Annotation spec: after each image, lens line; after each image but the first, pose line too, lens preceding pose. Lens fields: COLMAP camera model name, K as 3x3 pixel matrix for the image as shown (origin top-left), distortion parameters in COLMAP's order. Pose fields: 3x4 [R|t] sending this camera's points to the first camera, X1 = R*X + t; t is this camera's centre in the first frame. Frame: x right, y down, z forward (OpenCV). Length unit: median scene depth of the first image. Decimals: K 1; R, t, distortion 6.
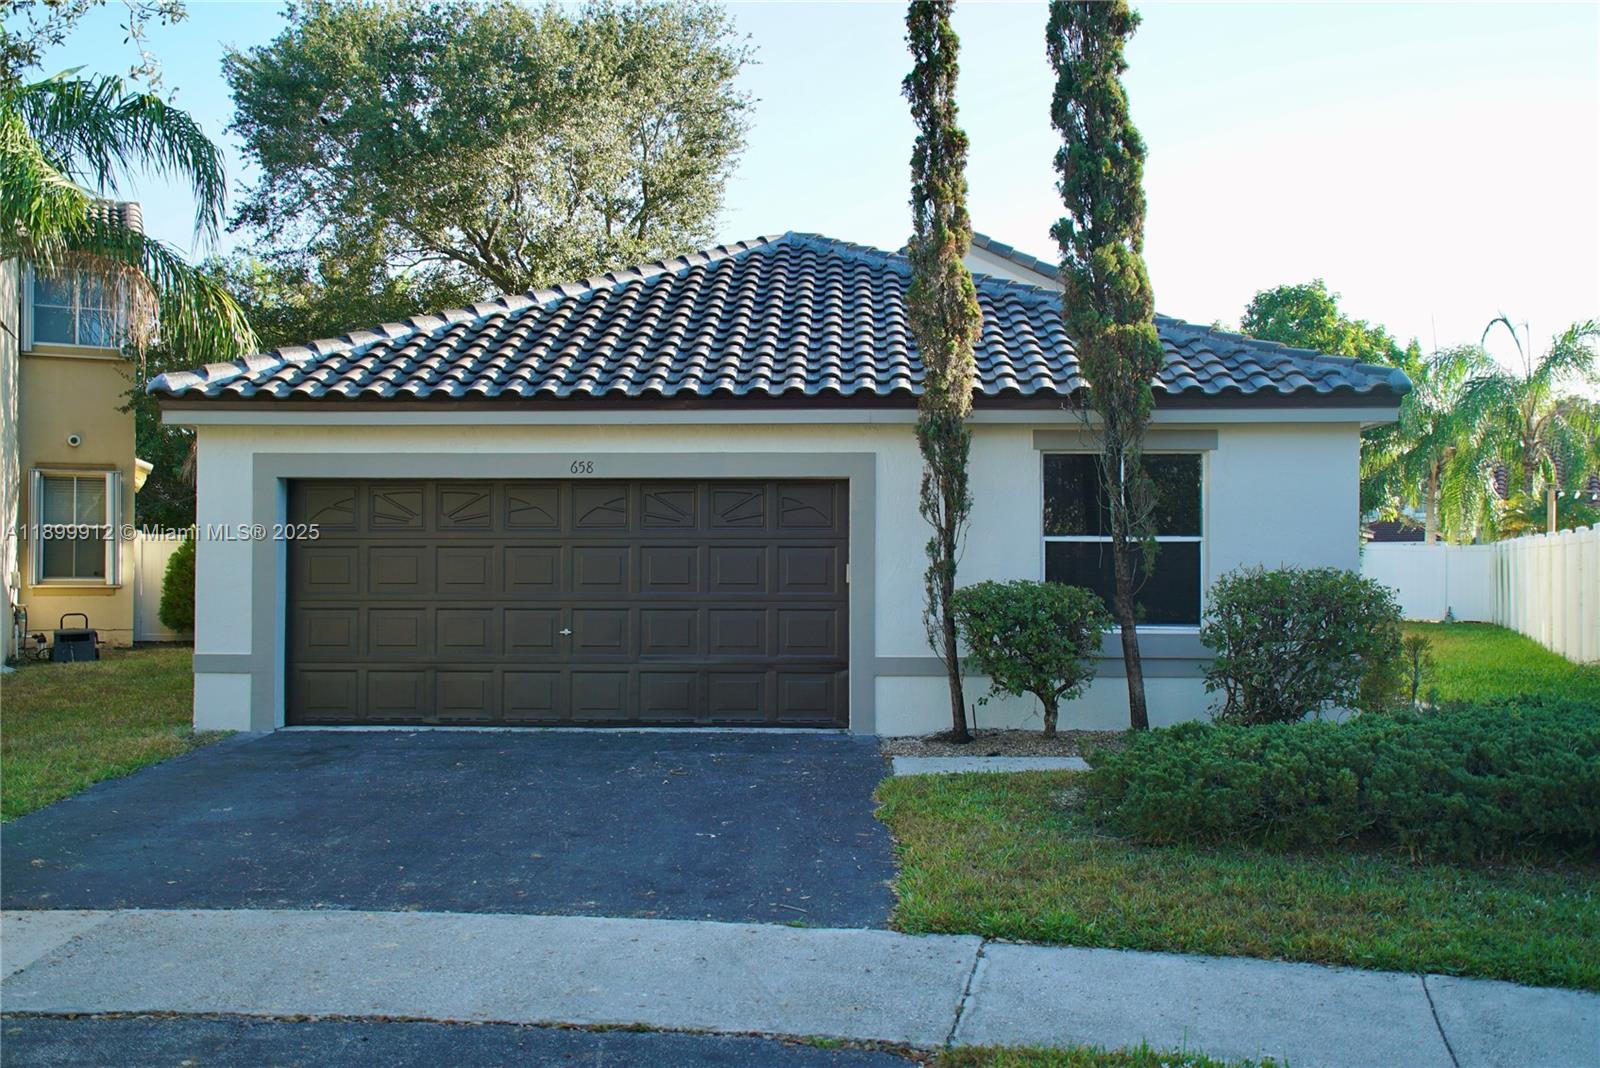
lens RADIAL K [[1375.4, 0, 800.0], [0, 1375.4, 534.0], [0, 0, 1]] dist [0.004818, 0.001216]
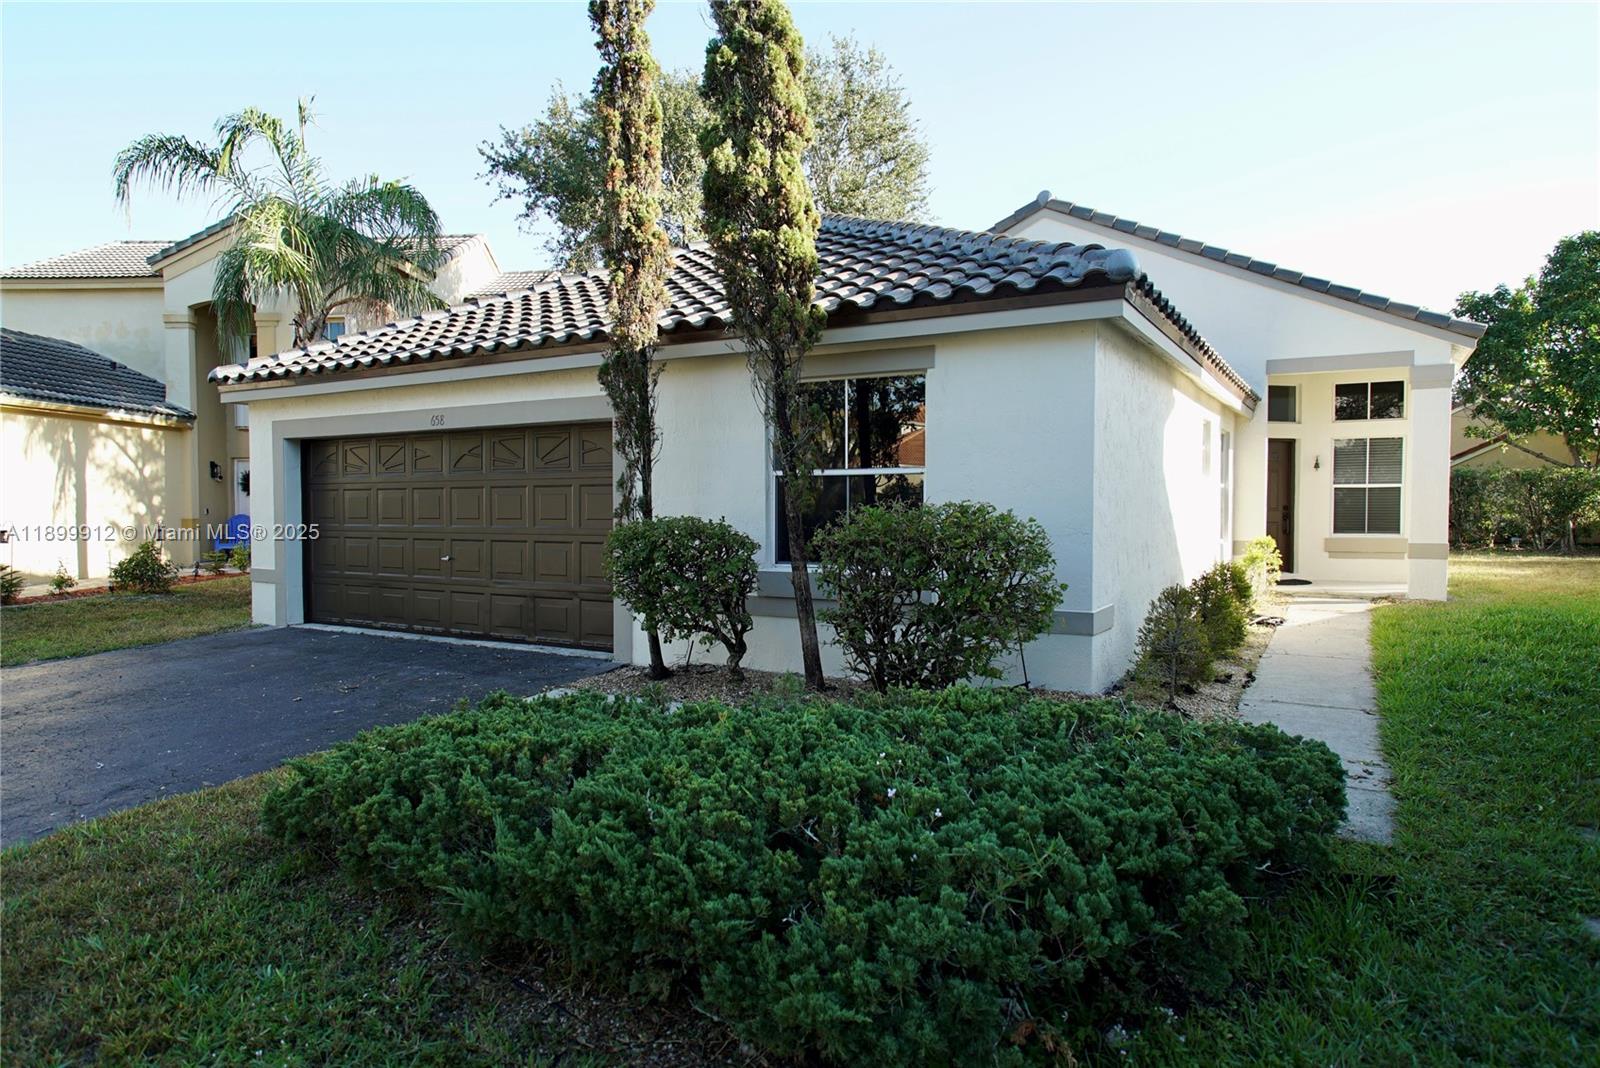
lens RADIAL K [[958.9, 0, 800.0], [0, 958.9, 534.0], [0, 0, 1]] dist [0.002104, 0.001827]
pose [[0.883714, 0.011333, -0.467889, 0.505126], [0.003664, 0.999509, 0.031129, 0.024983], [0.468012, -0.029223, 0.883239, 0.405526]]
